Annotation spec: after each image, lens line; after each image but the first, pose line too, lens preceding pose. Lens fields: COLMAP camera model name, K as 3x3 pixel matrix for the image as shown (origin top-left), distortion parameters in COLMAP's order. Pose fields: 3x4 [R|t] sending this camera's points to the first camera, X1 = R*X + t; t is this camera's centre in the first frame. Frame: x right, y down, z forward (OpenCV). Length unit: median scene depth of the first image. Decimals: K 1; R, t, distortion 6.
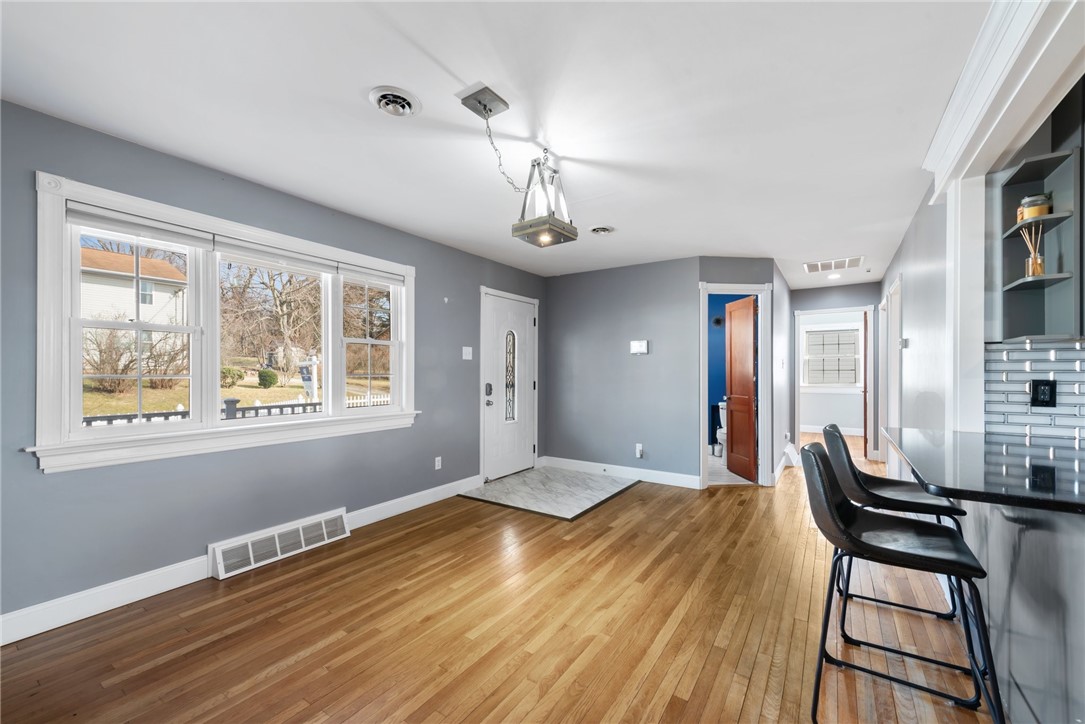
lens RADIAL K [[434.1, 0, 544.0], [0, 434.1, 369.7], [0, 0, 1]] dist [0.009771, -0.001272]
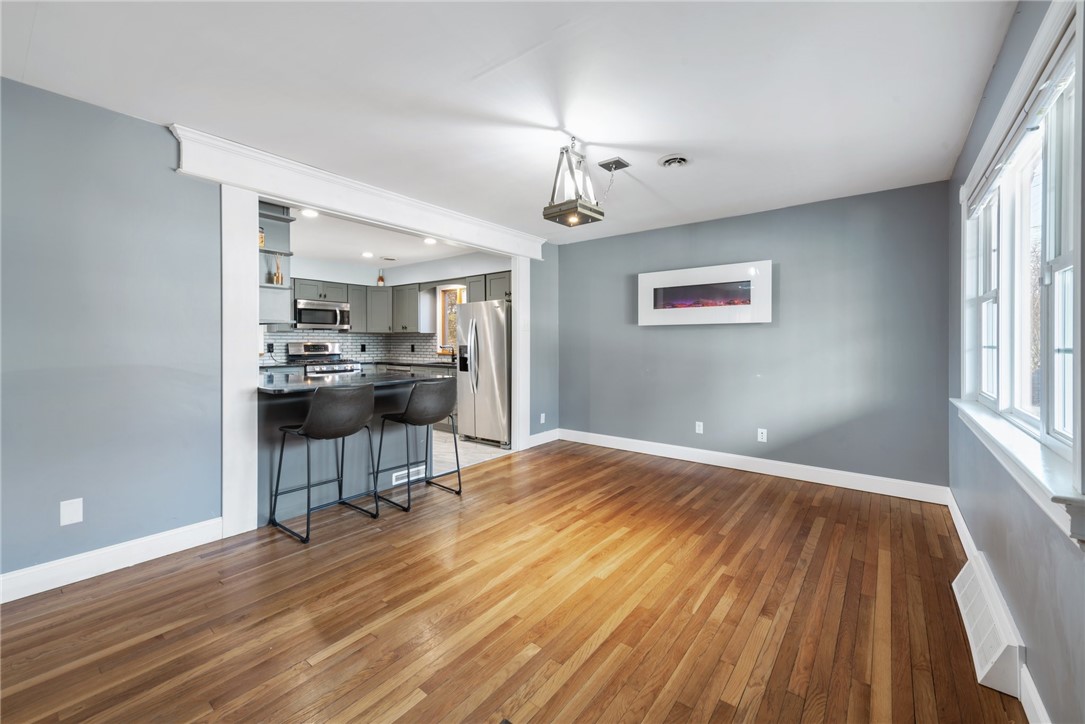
lens RADIAL K [[434.1, 0, 558.2], [0, 434.1, 347.4], [0, 0, 1]] dist [0.009771, -0.001272]
pose [[-0.999442, 0.000587, 0.033389, 0.004255], [0.000793, 0.999981, 0.006165, 0.016625], [-0.033384, 0.006188, -0.999423, 2.926999]]
